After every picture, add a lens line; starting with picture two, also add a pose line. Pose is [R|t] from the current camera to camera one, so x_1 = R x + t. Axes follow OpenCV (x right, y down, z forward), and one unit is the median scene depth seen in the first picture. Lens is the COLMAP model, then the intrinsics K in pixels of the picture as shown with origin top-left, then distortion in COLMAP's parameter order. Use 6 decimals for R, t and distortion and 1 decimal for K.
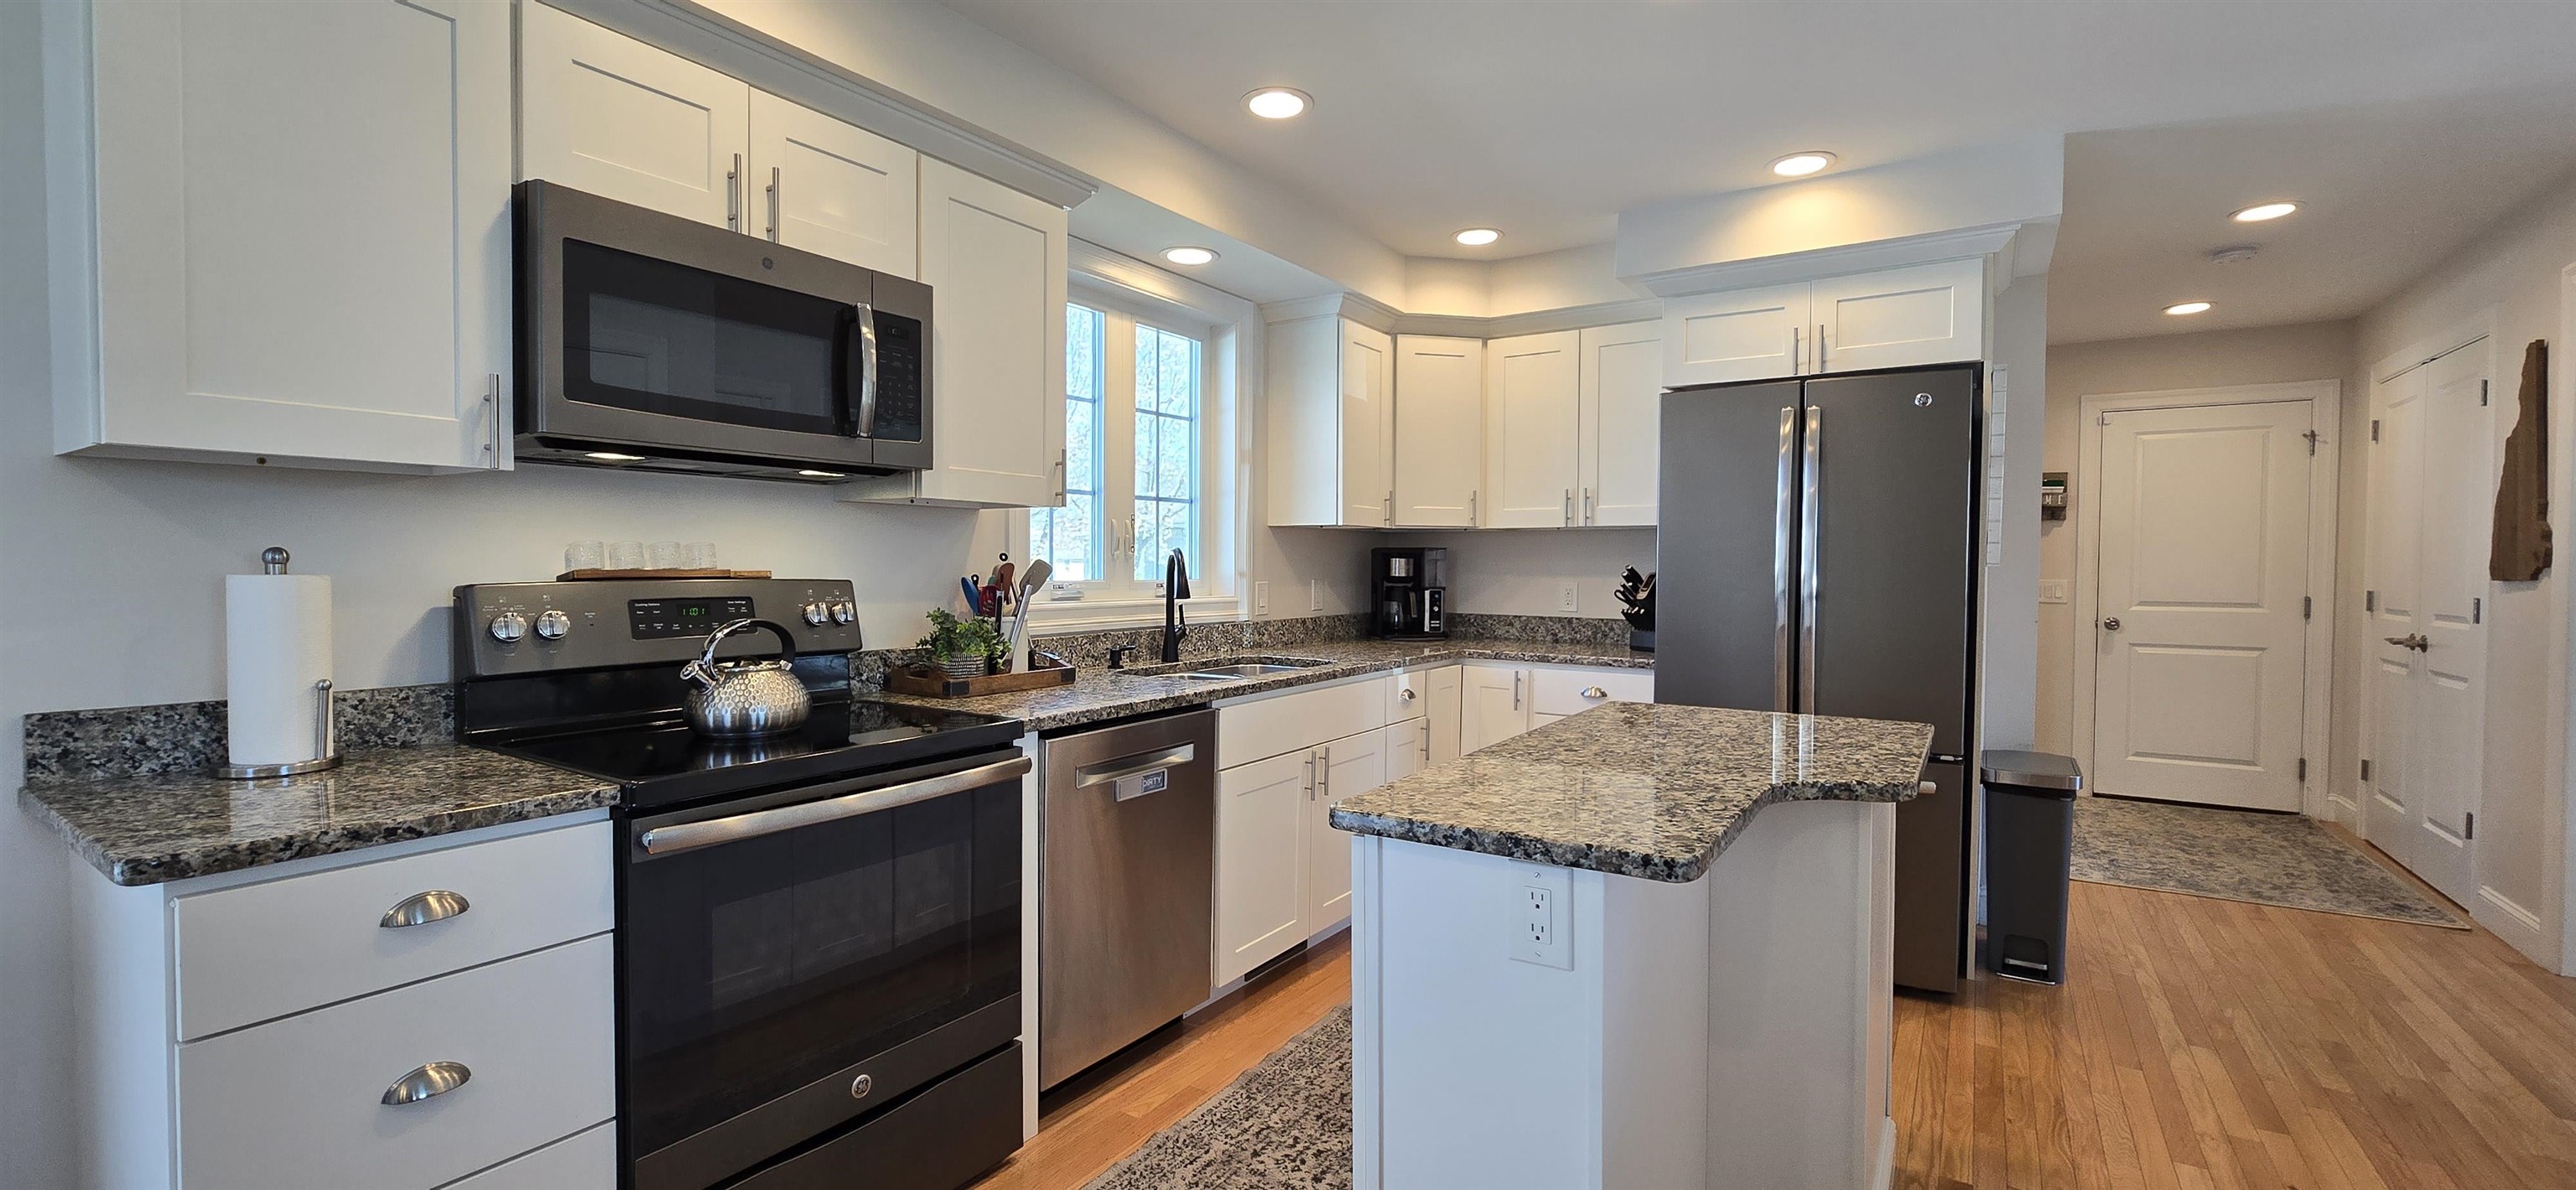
lens RADIAL K [[1058.2, 0, 1274.1], [0, 1058.2, 591.7], [0, 0, 1]] dist [-0.004736, 0.002552]
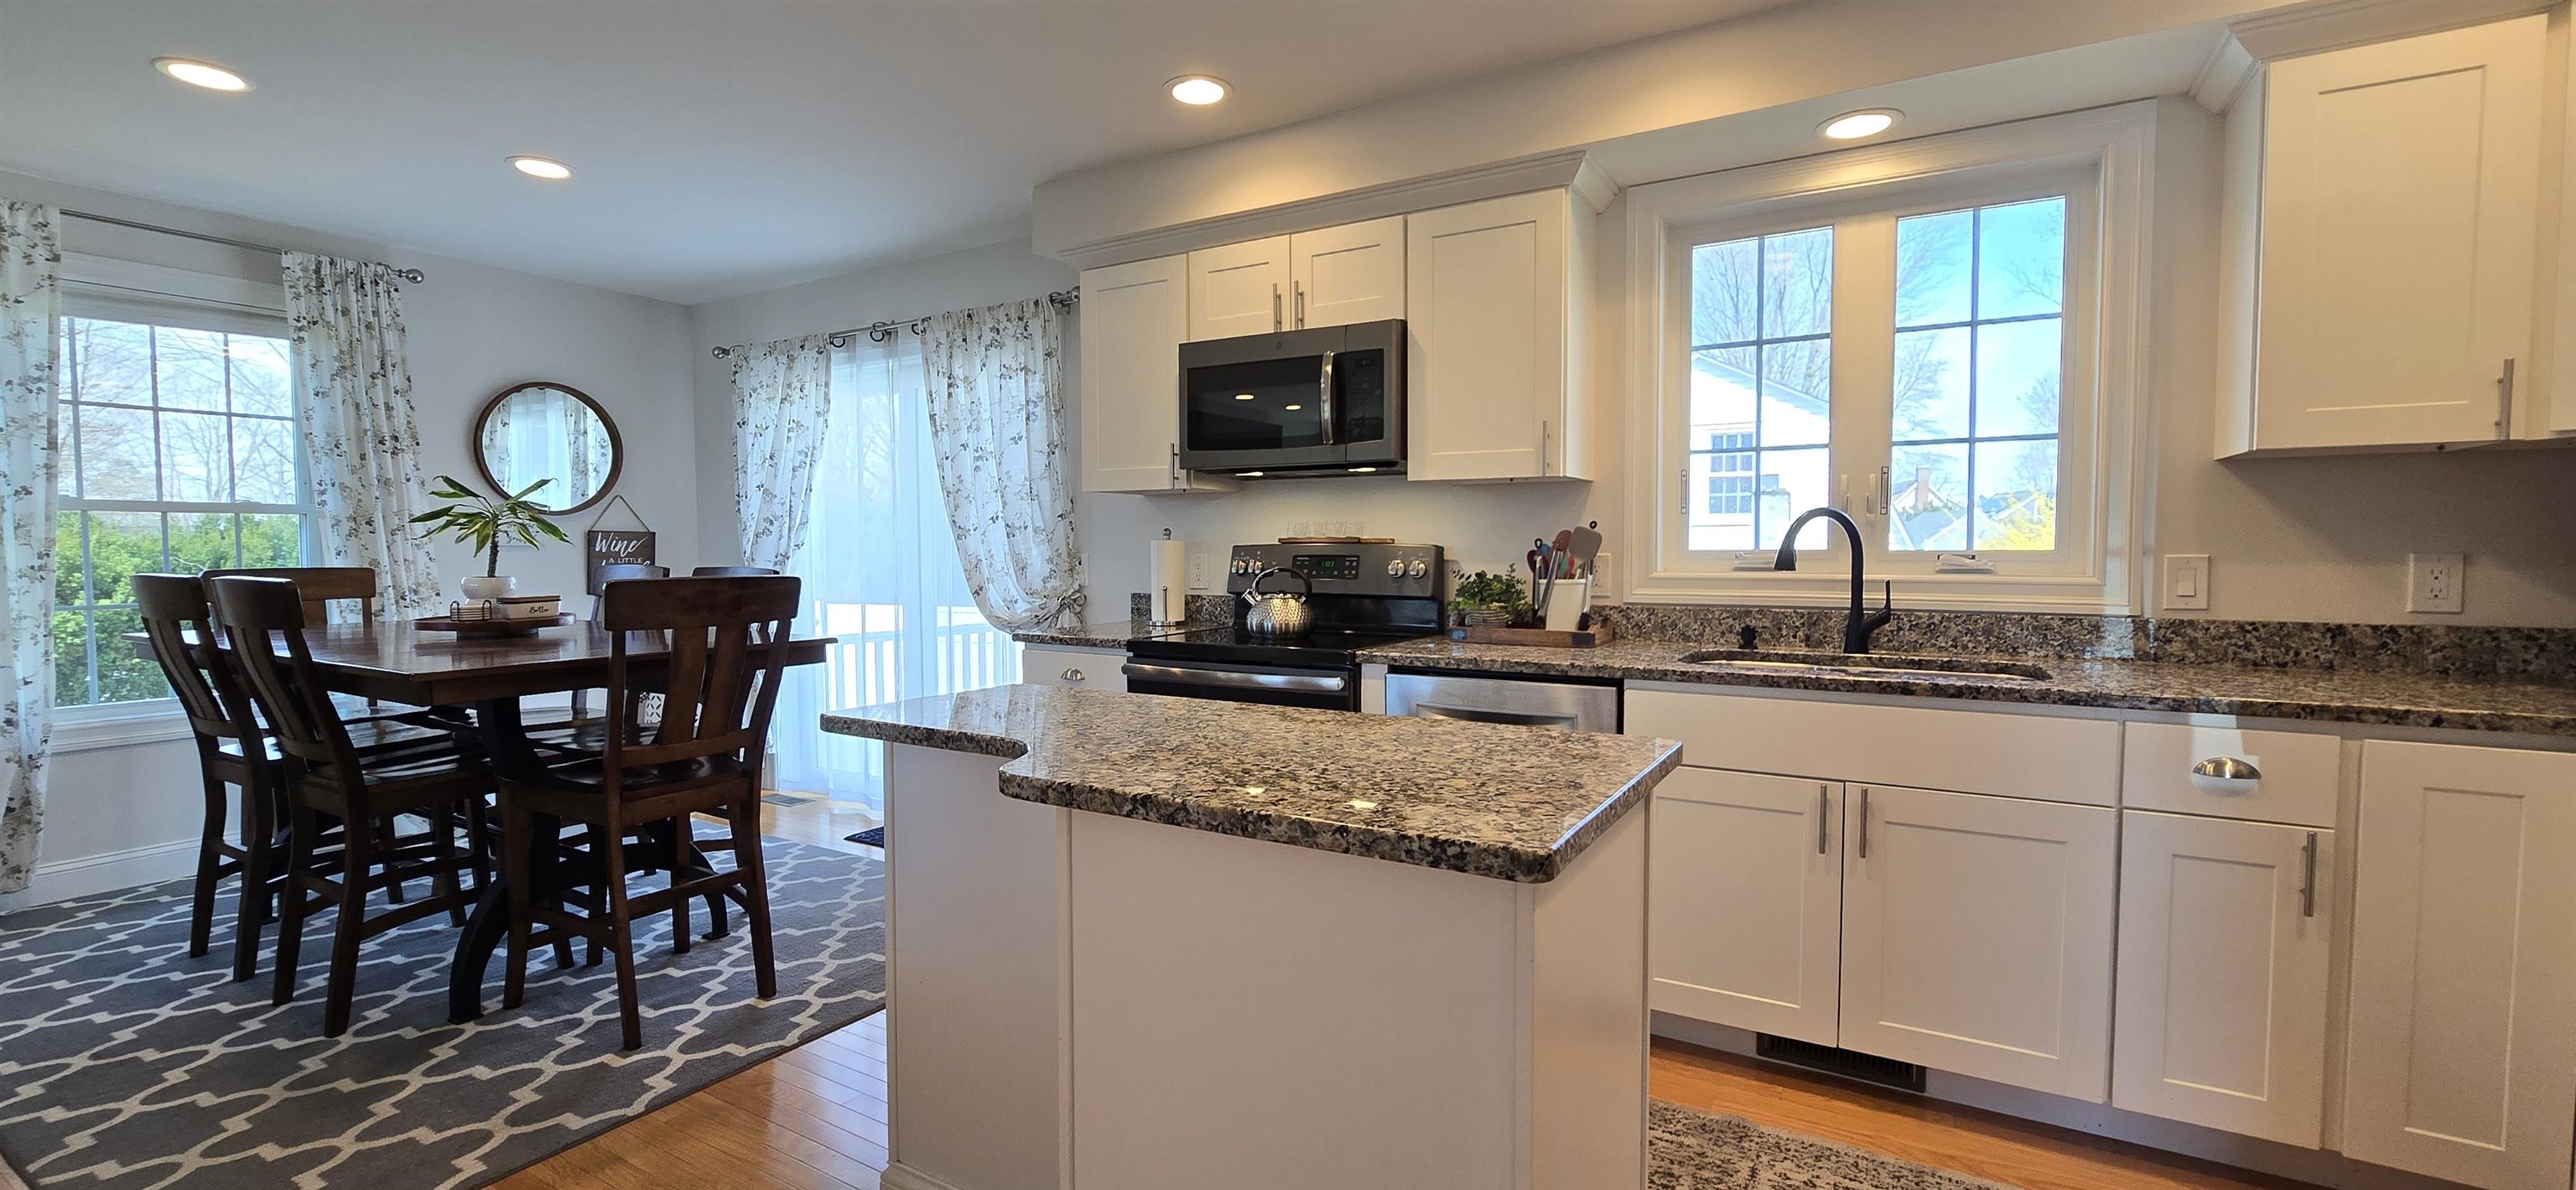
lens RADIAL K [[1058.2, 0, 1274.6], [0, 1058.2, 589.5], [0, 0, 1]] dist [-0.004736, 0.002552]
pose [[0.048625, 0.038092, -0.998090, 0.659106], [-0.023380, 0.999042, 0.036990, 0.000099], [0.998543, 0.021537, 0.049469, 0.528550]]
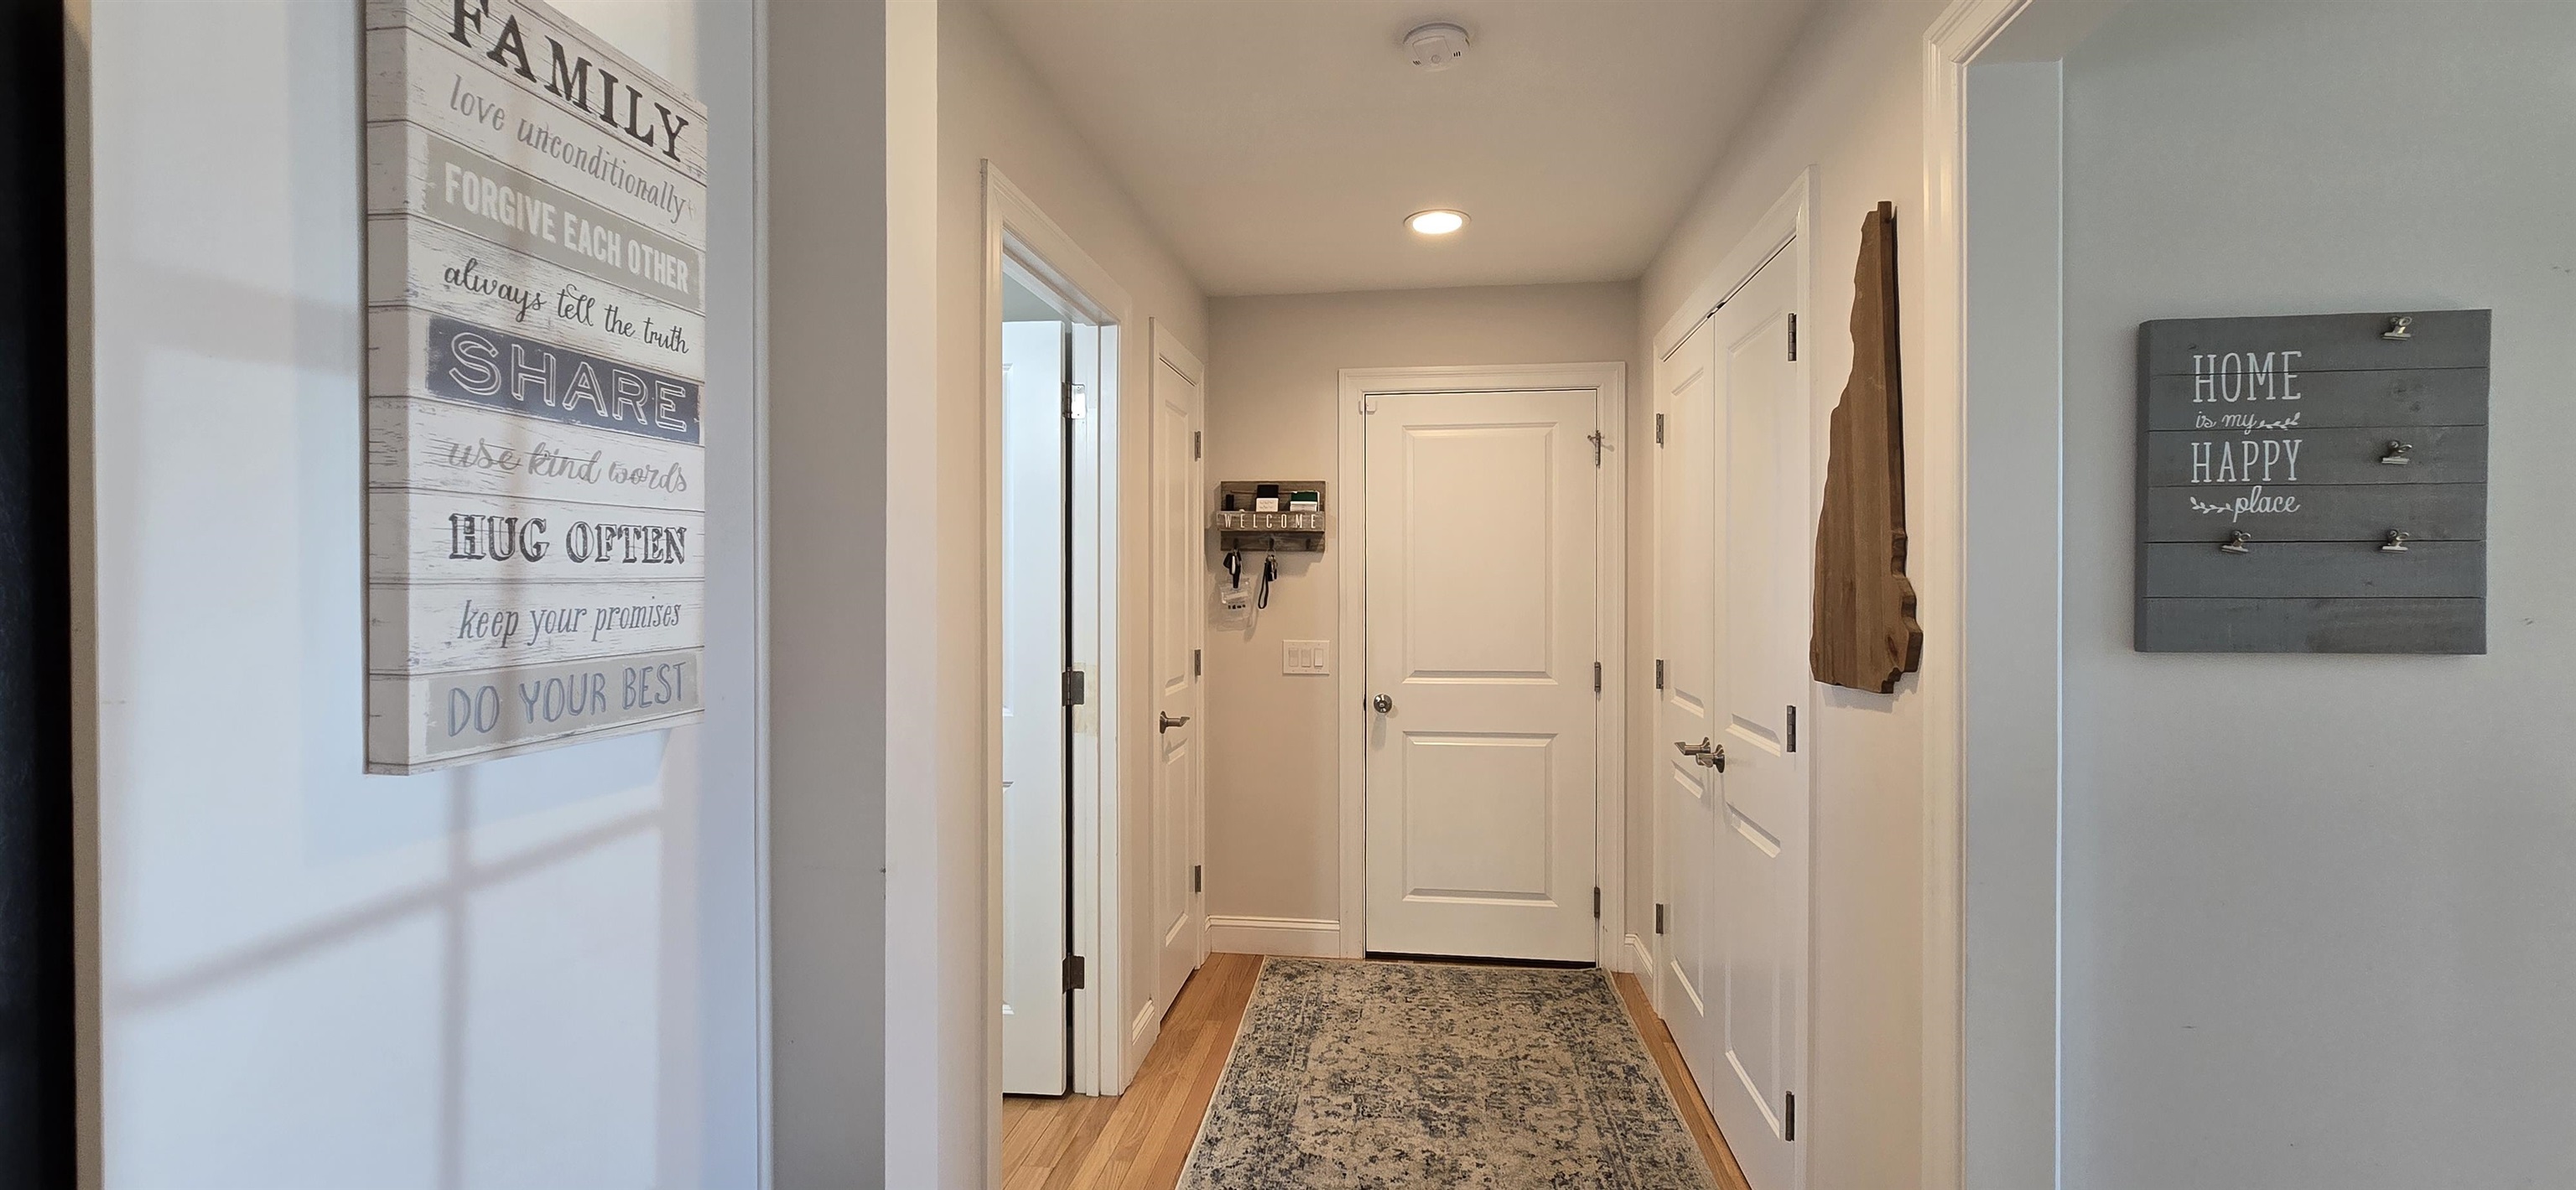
lens RADIAL K [[1058.2, 0, 1273.1], [0, 1058.2, 588.5], [0, 0, 1]] dist [-0.004736, 0.002552]
pose [[0.905511, -0.008101, 0.424247, 0.733451], [0.016742, 0.999721, -0.016646, -0.057018], [-0.423993, 0.022176, 0.905394, 0.682147]]
